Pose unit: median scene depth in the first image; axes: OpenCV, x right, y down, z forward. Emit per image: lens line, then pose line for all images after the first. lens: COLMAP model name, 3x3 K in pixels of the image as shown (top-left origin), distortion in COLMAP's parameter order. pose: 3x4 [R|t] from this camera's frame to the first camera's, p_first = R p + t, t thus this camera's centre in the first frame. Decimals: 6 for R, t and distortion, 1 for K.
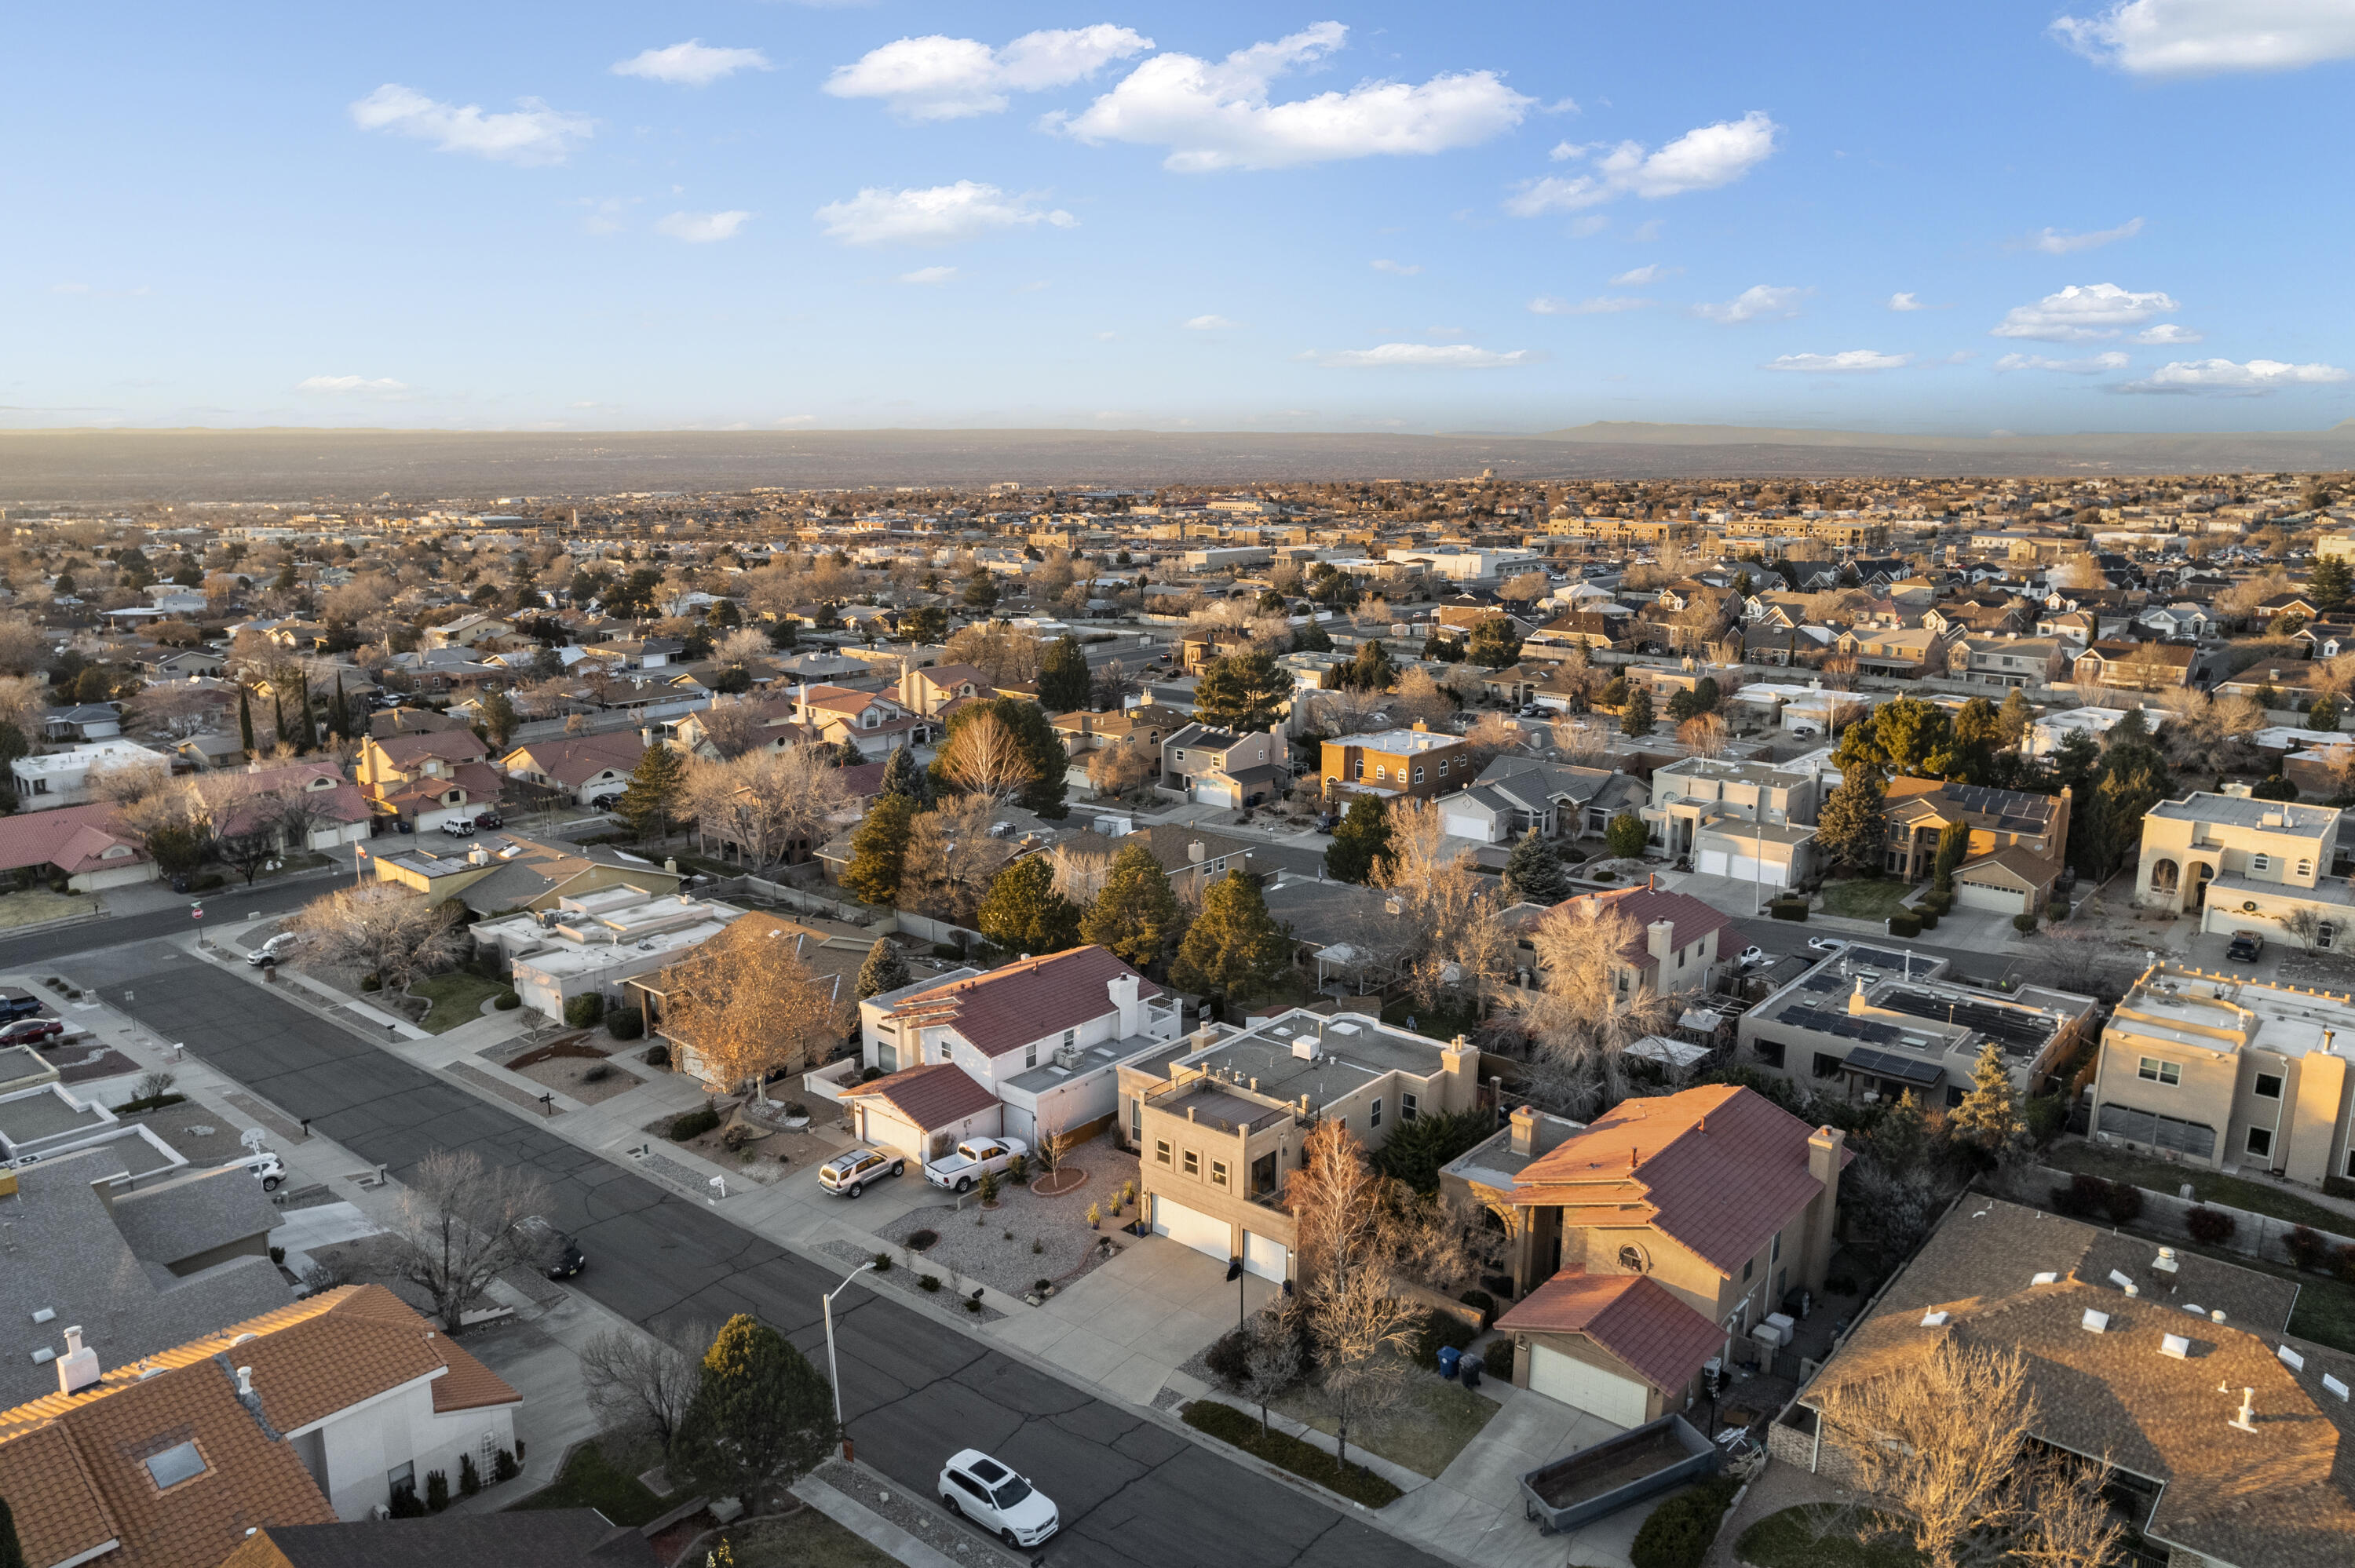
lens RADIAL K [[1581.4, 0, 1177.5], [0, 1581.4, 784.0], [0, 0, 1]] dist [-0.087828, 0.068131]
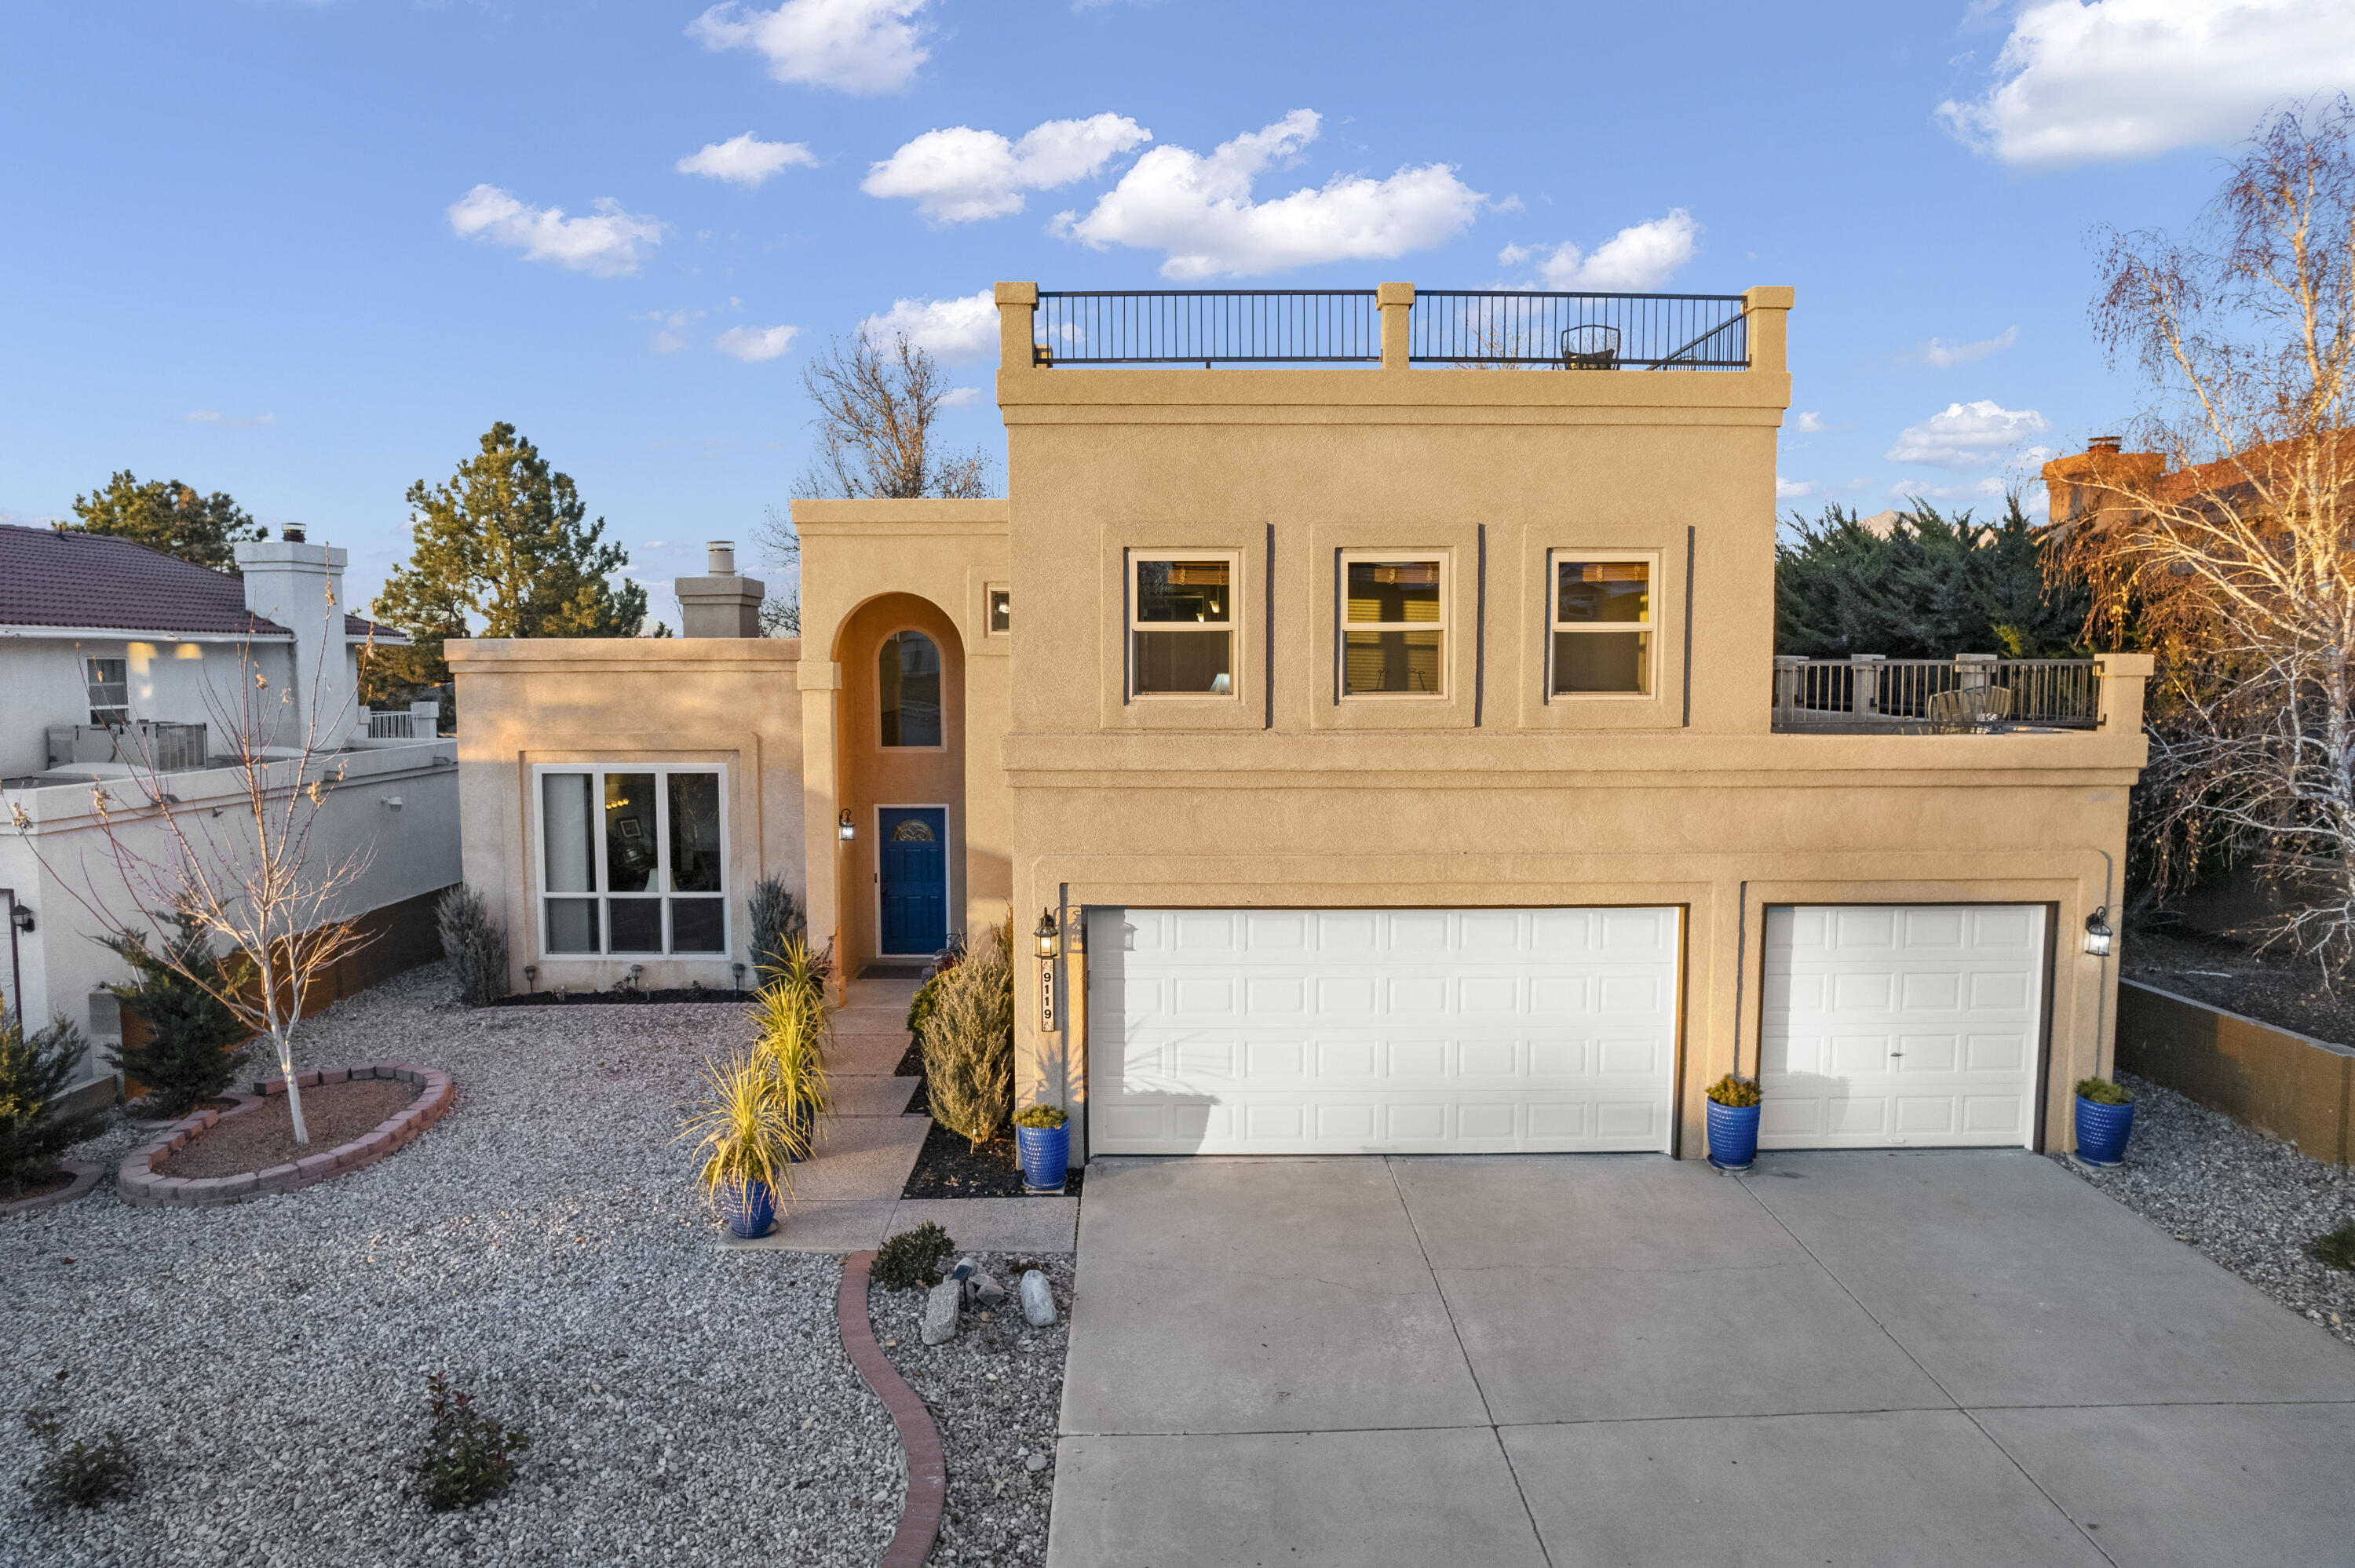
lens RADIAL K [[1532.6, 0, 1177.5], [0, 1532.6, 784.0], [0, 0, 1]] dist [-0.082059, 0.074696]
pose [[0.750088, -0.057374, 0.658844, -0.111410], [0.138000, 0.987878, -0.071084, 0.244492], [-0.646779, 0.144240, 0.748913, 0.817884]]
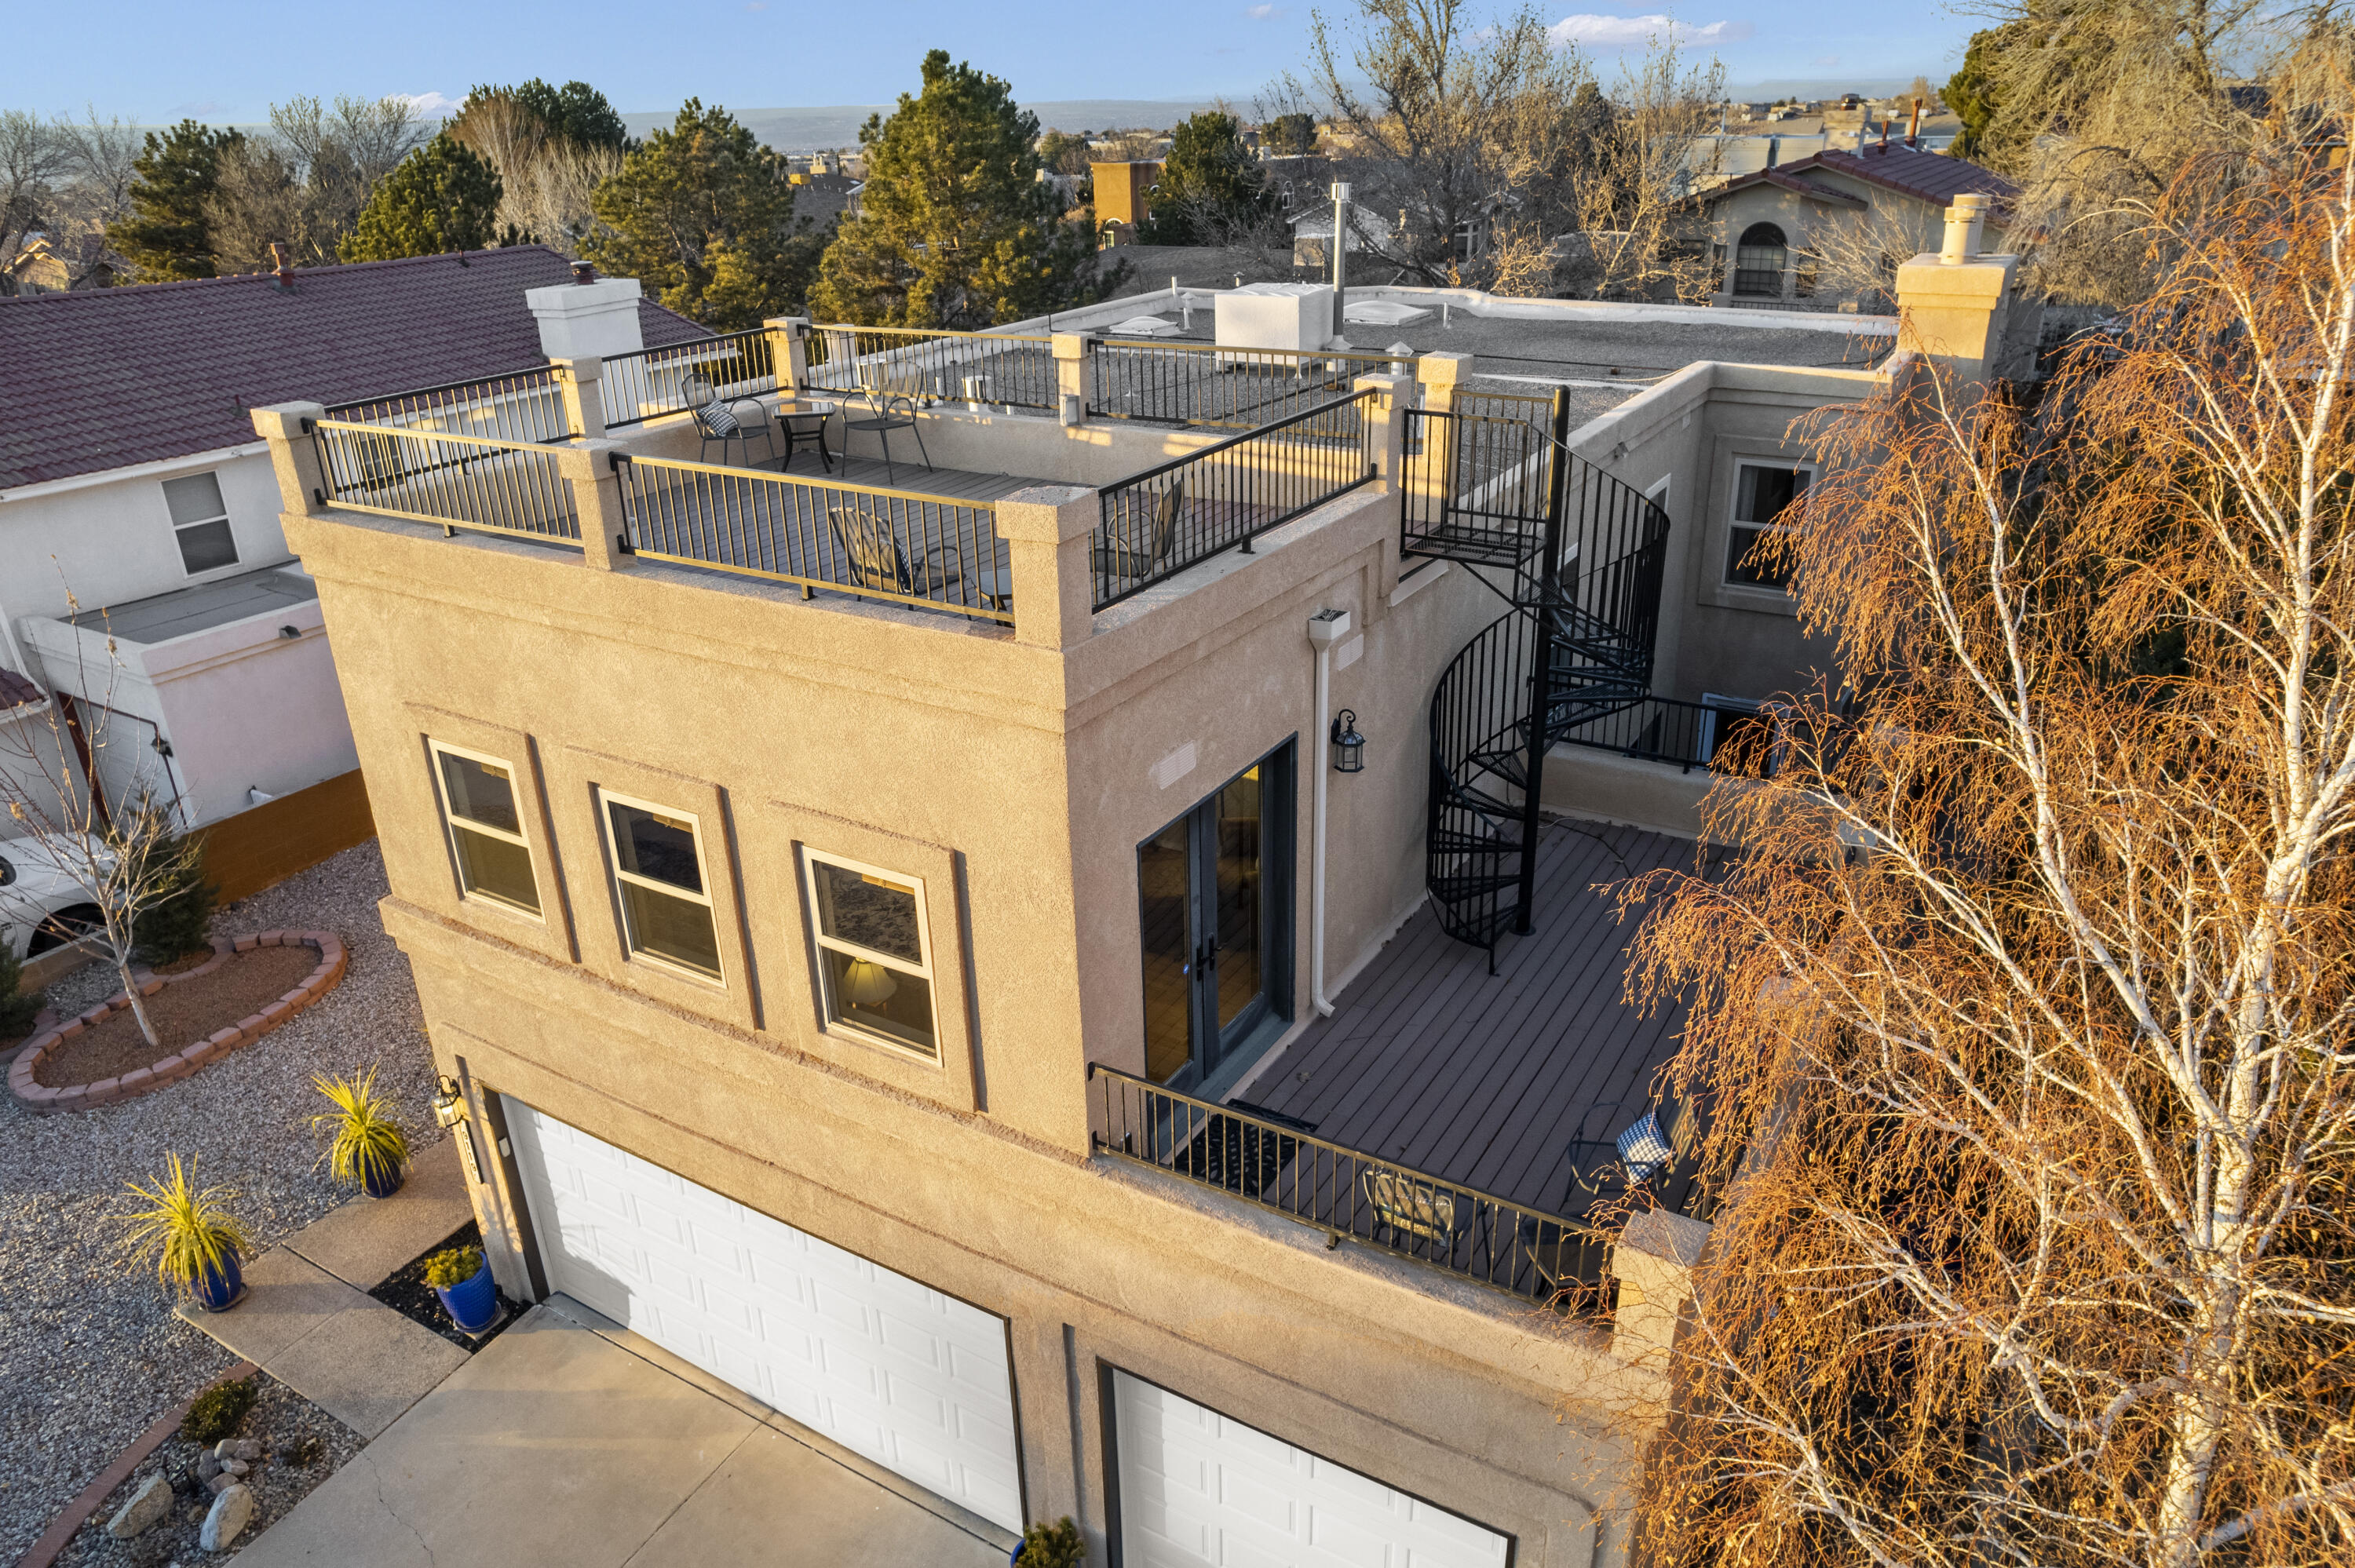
lens RADIAL K [[1581.4, 0, 1177.5], [0, 1581.4, 784.0], [0, 0, 1]] dist [-0.087828, 0.068131]
pose [[0.985572, -0.090496, 0.143036, 0.030571], [0.059354, 0.976189, 0.208642, 0.190014], [-0.158511, -0.197141, 0.967476, 0.795762]]
